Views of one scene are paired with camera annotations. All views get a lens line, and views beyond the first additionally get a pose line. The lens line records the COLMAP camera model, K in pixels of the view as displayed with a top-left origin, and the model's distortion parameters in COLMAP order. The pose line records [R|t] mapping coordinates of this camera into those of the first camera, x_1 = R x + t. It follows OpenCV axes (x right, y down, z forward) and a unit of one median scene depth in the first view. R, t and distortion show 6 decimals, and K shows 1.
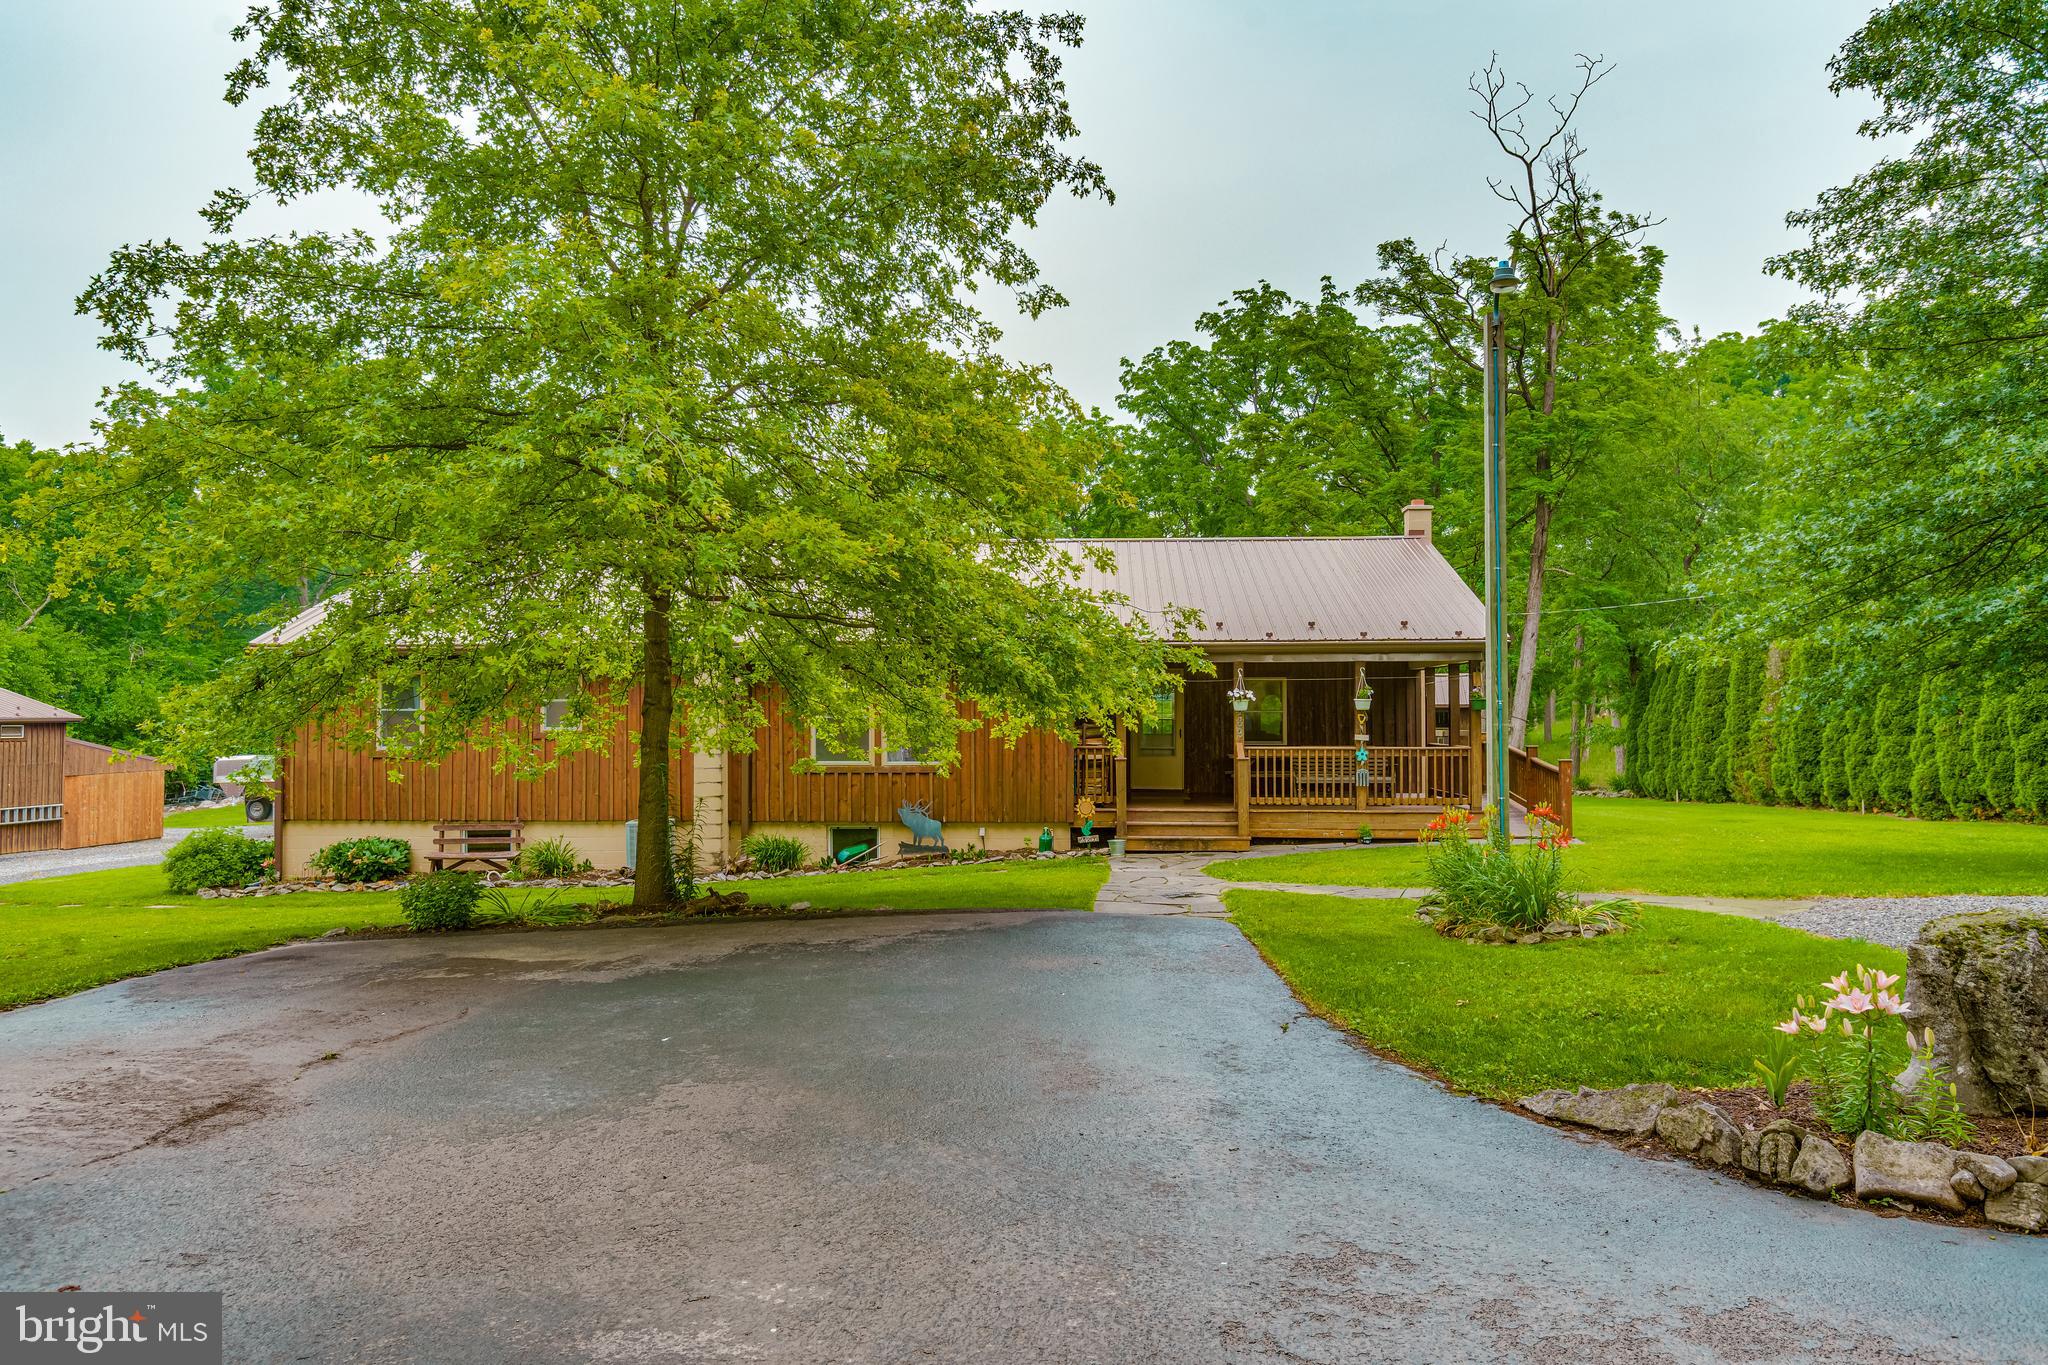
lens RADIAL K [[1434.9, 0, 1025.3], [0, 1434.9, 733.8], [0, 0, 1]] dist [0.002687, -0.000138]
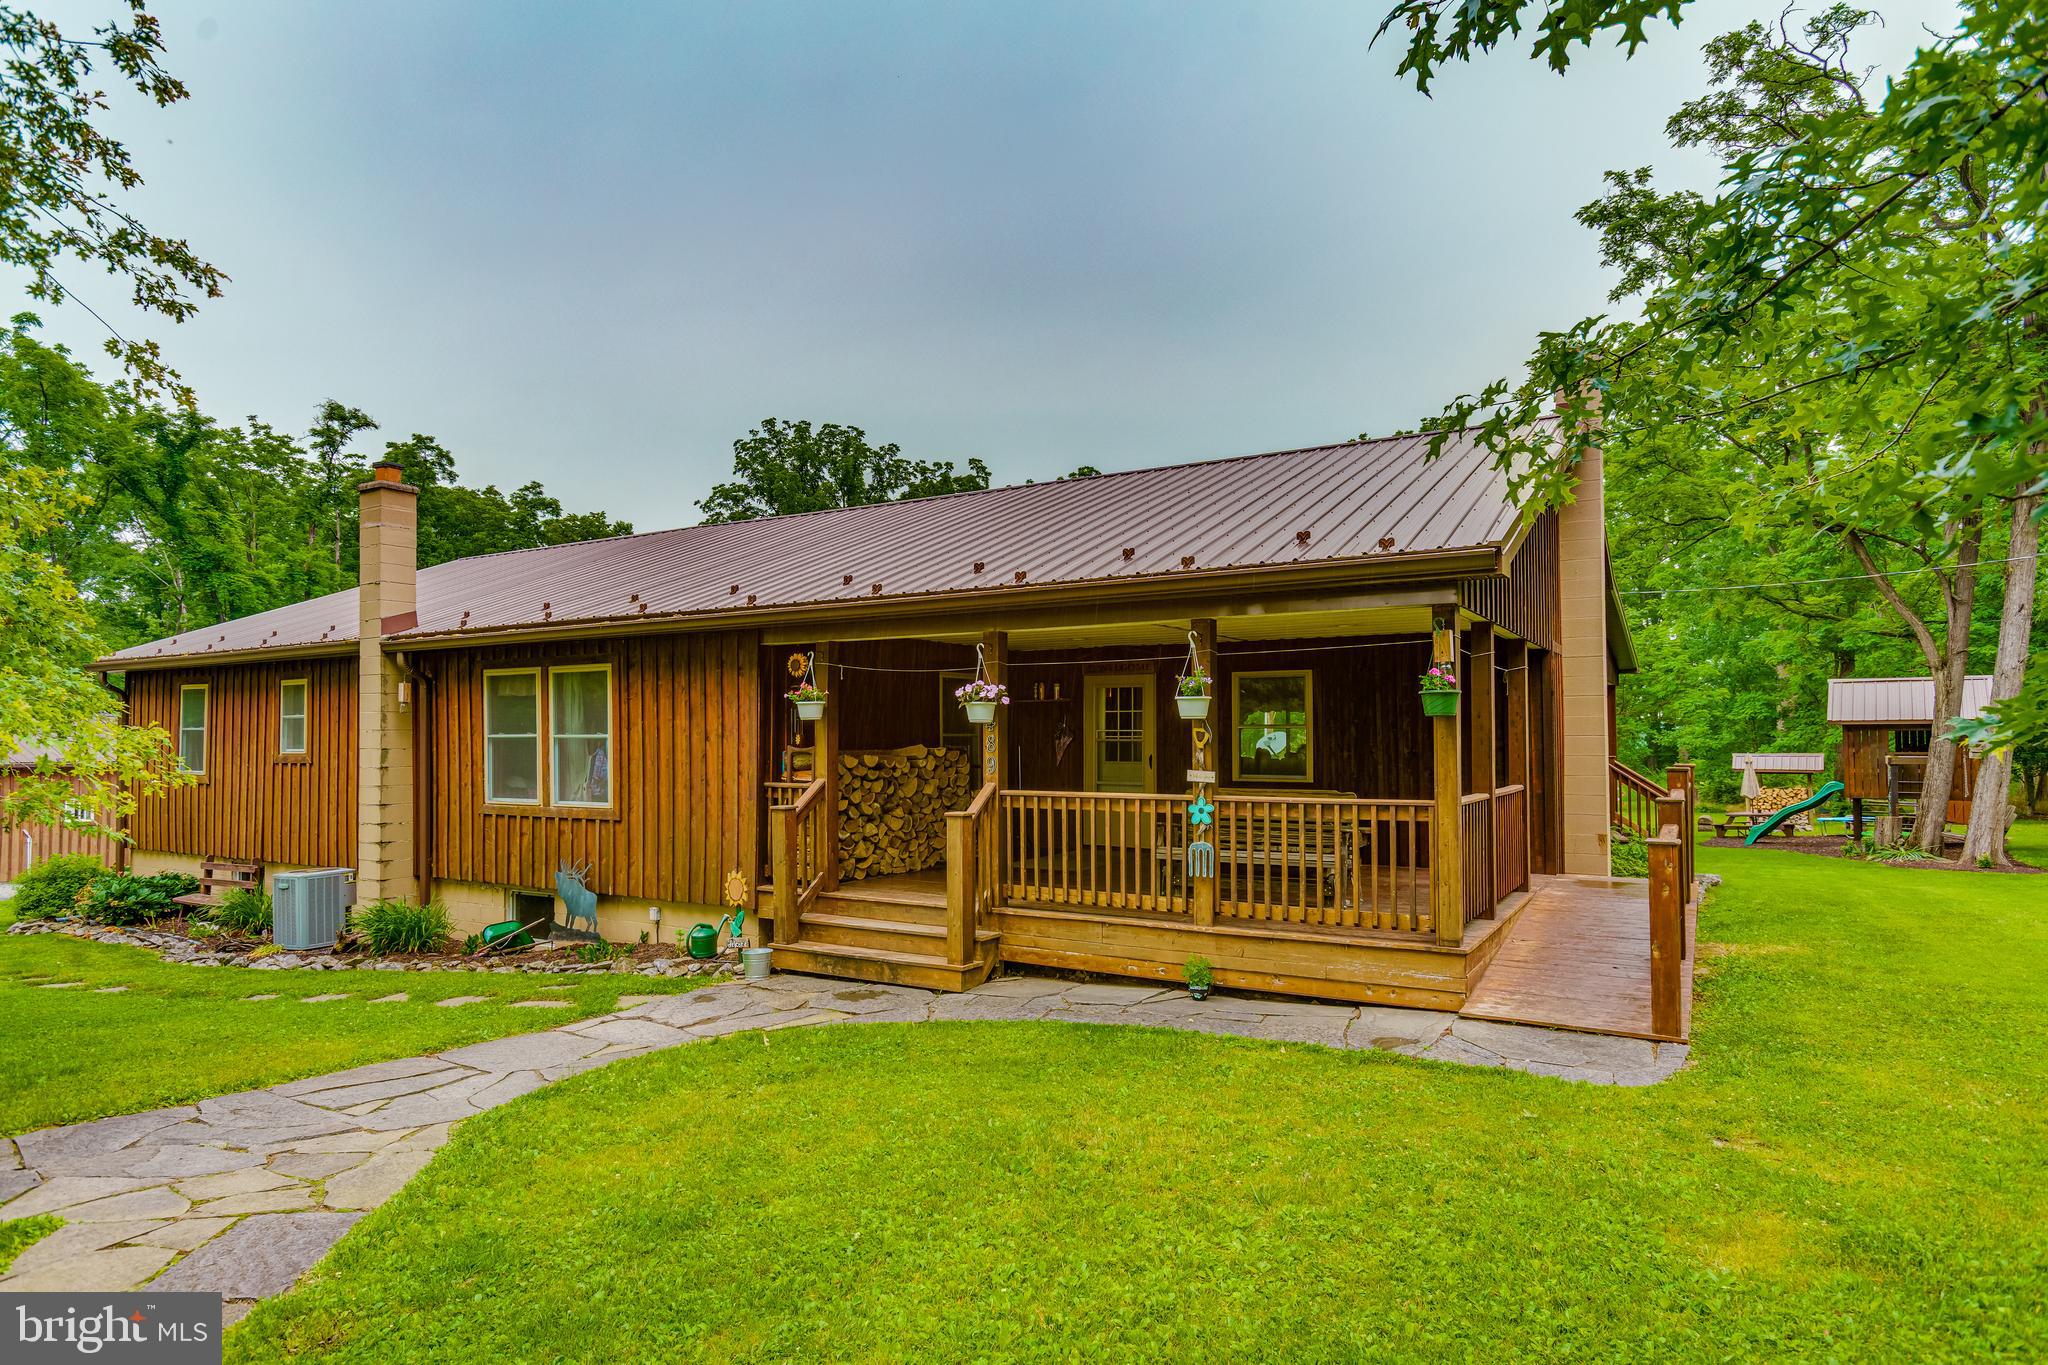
lens RADIAL K [[1160.8, 0, 1016.0], [0, 1160.8, 733.5], [0, 0, 1]] dist [0.003829, 0.001826]
pose [[0.886377, -0.003493, -0.462950, 0.364064], [-0.004855, 0.999846, -0.016841, -0.005180], [0.462938, 0.017175, 0.886224, 0.624779]]
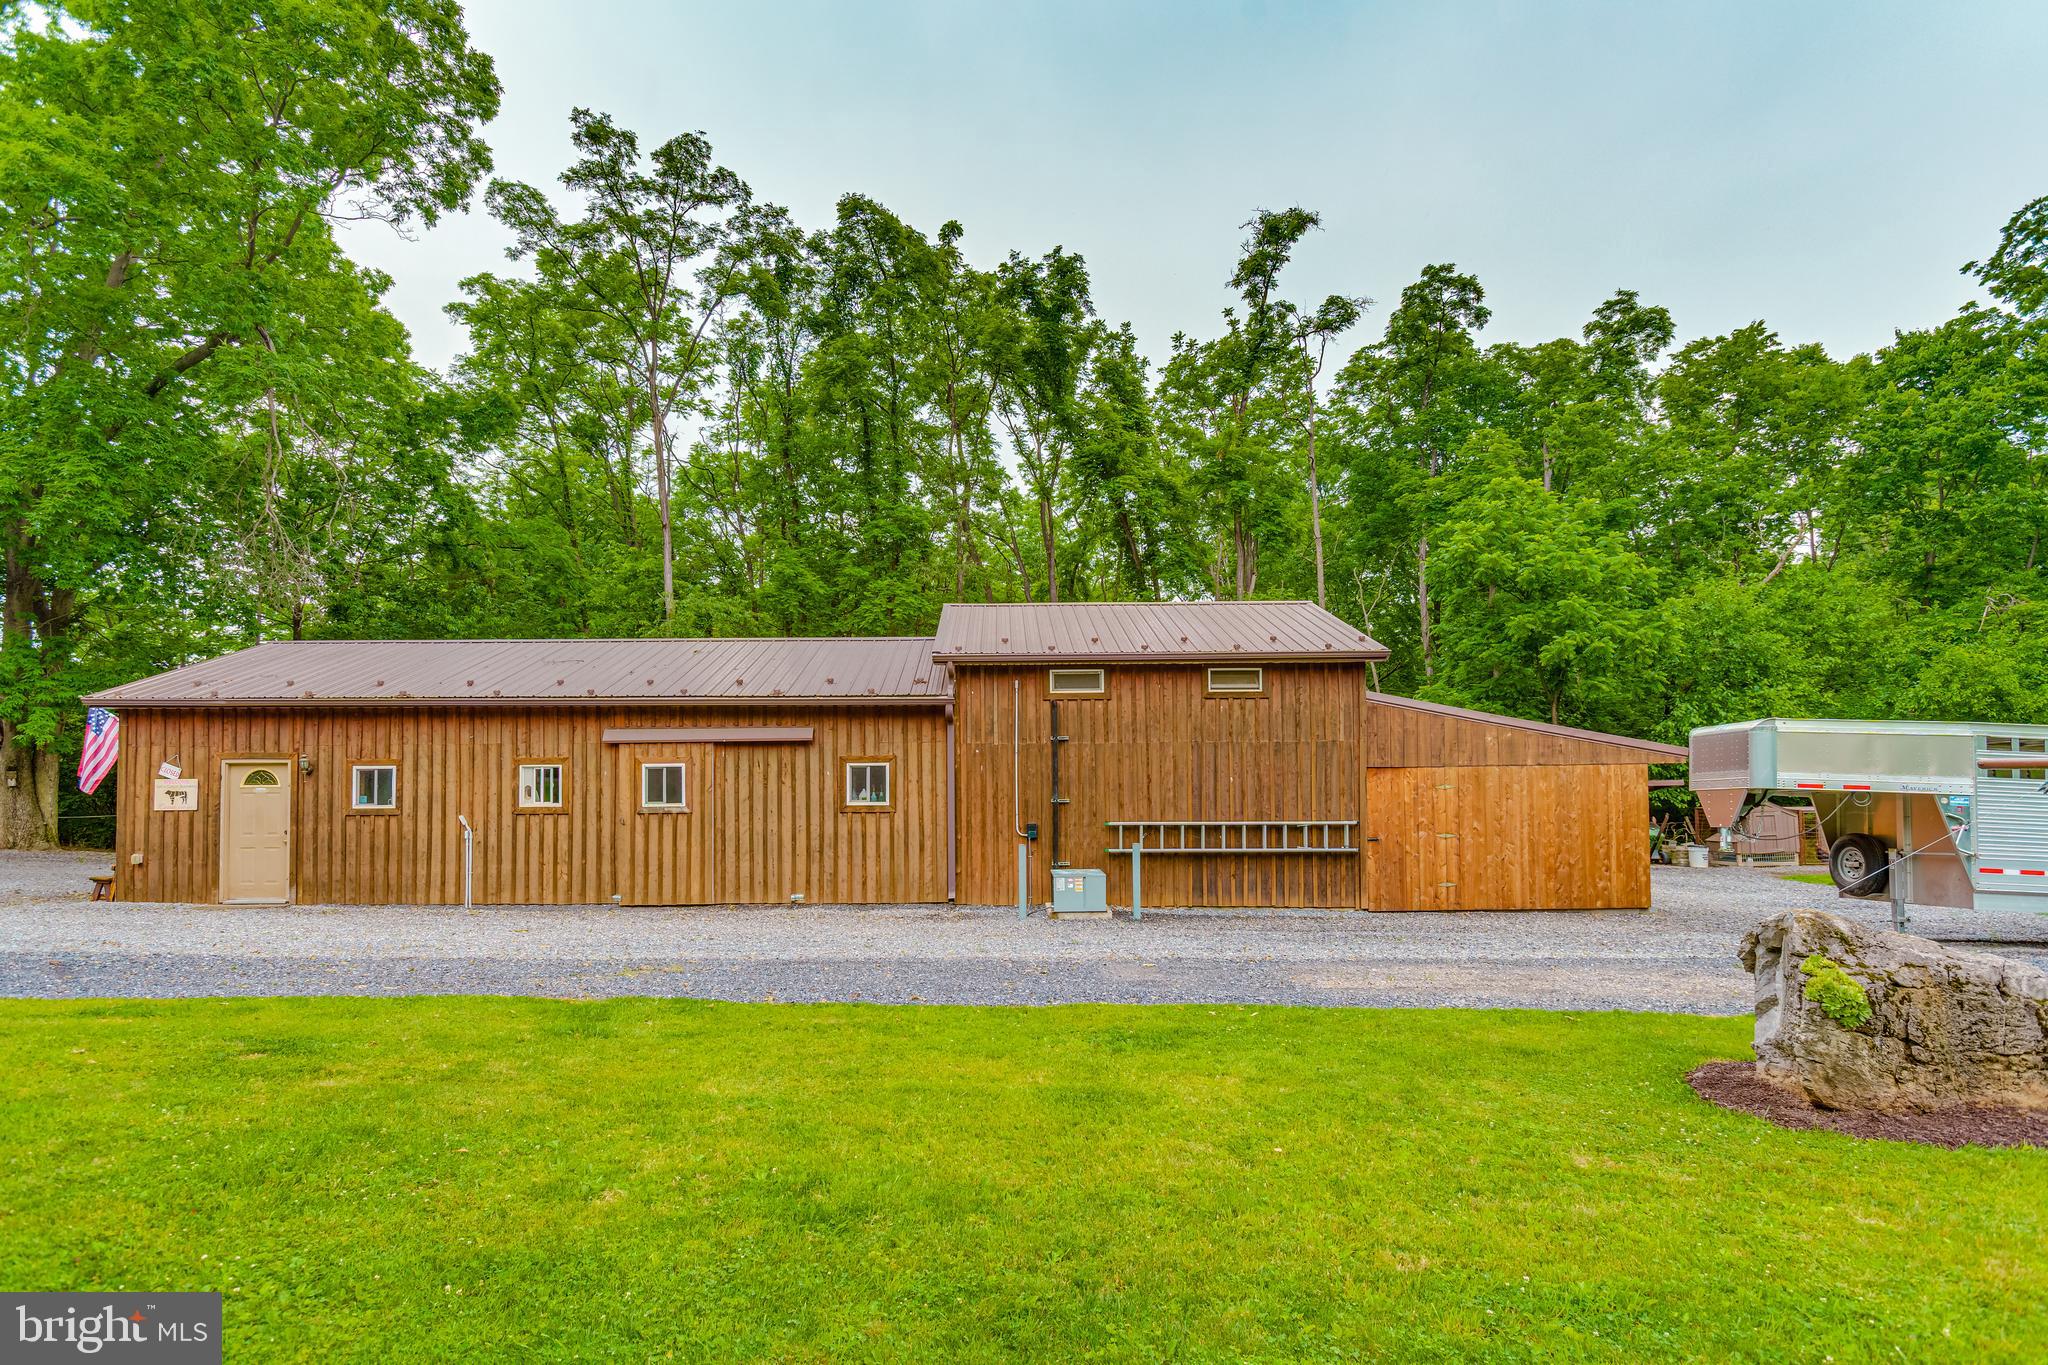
lens RADIAL K [[1077.1, 0, 987.1], [0, 1077.1, 748.0], [0, 0, 1]] dist [-0.000888, -0.000054]
pose [[0.081932, -0.020750, -0.996422, -0.574004], [-0.003384, 0.999772, -0.021098, 0.060240], [0.996632, 0.005101, 0.081843, 1.610600]]
